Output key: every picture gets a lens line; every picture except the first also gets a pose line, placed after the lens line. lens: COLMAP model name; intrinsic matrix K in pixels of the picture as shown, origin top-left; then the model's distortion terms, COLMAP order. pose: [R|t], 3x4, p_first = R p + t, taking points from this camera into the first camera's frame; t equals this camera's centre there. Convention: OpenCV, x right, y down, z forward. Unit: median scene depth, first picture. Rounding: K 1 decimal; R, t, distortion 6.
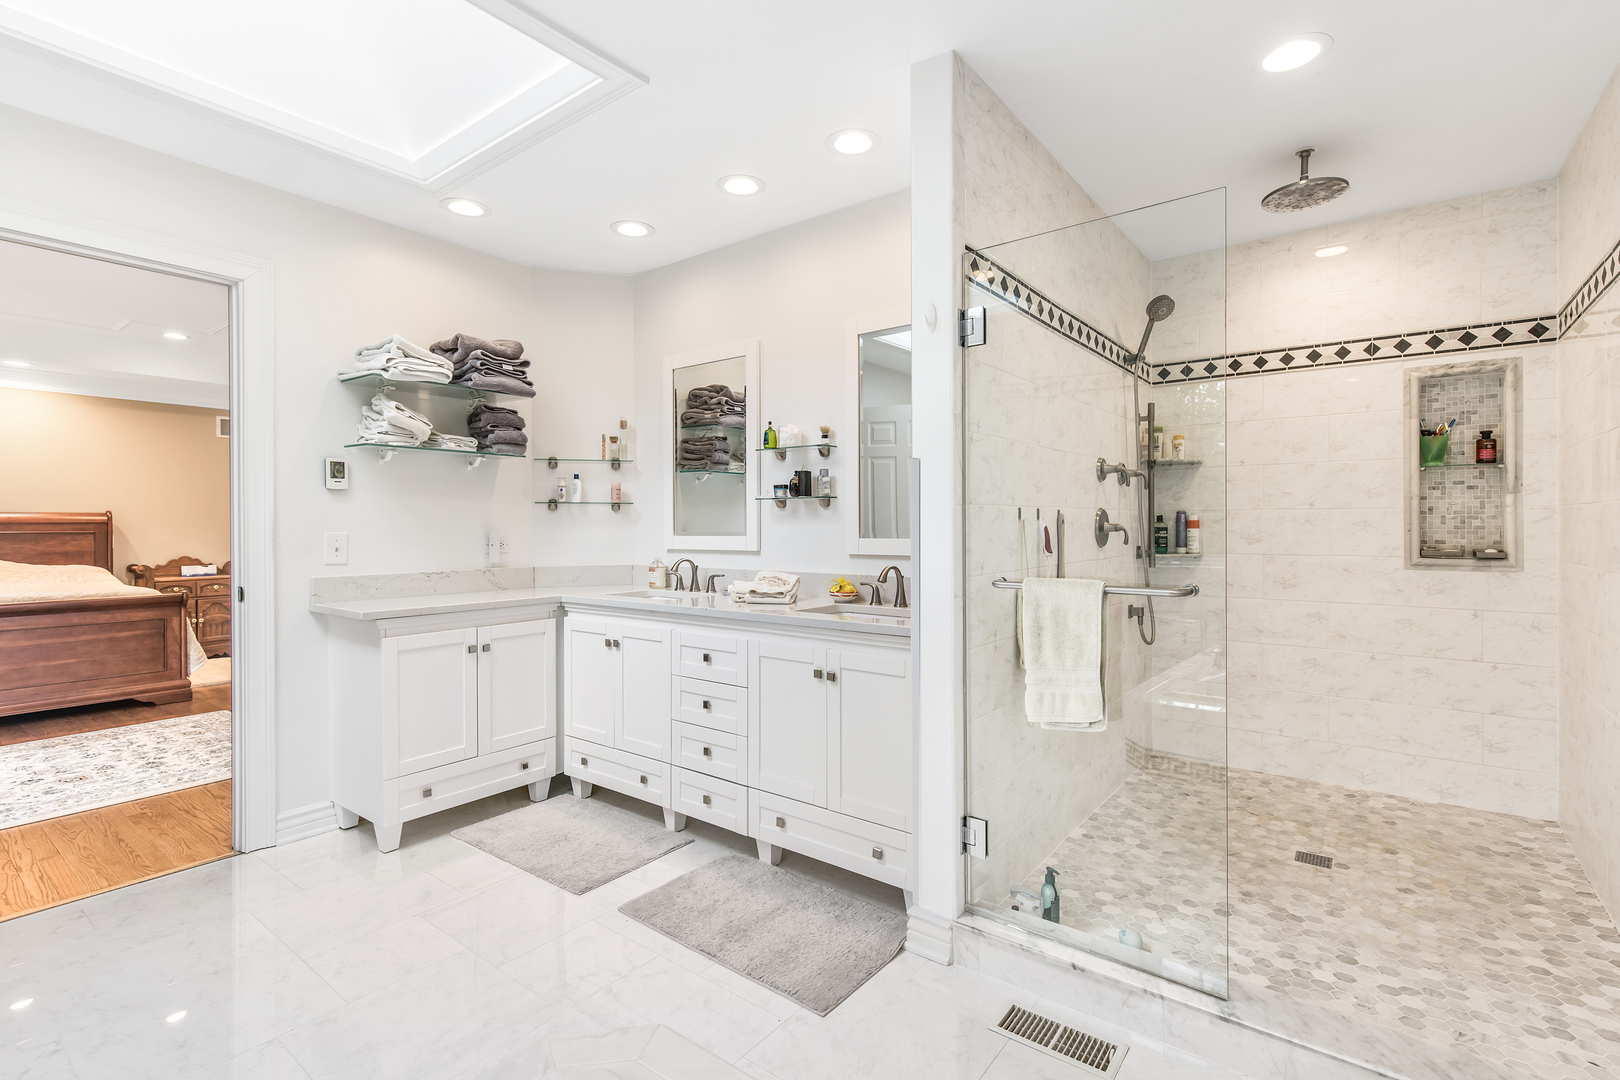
lens RADIAL K [[740.5, 0, 809.6], [0, 740.5, 524.1], [0, 0, 1]] dist [0.001399, 0.000873]
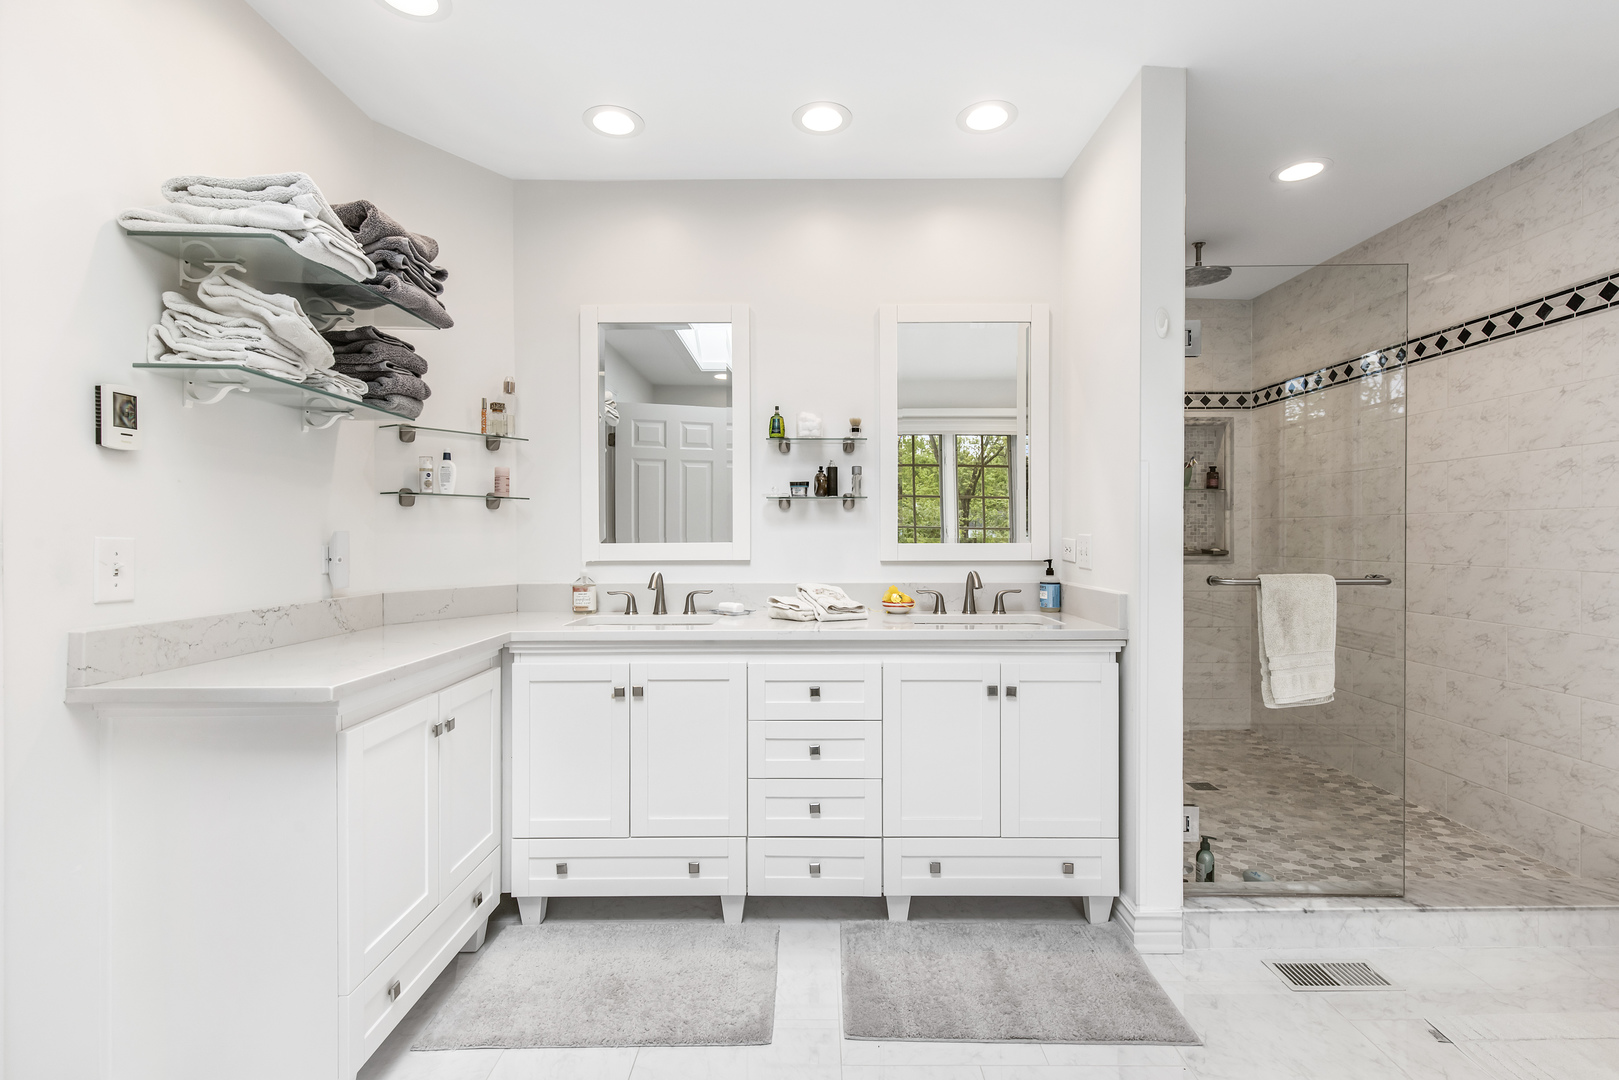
lens RADIAL K [[736.3, 0, 797.1], [0, 736.3, 538.1], [0, 0, 1]] dist [0.004031, -0.001377]
pose [[0.797734, -0.001097, 0.603009, -0.605644], [-0.002462, 0.999984, 0.005076, 0.008253], [-0.603005, -0.005534, 0.797718, 0.354134]]
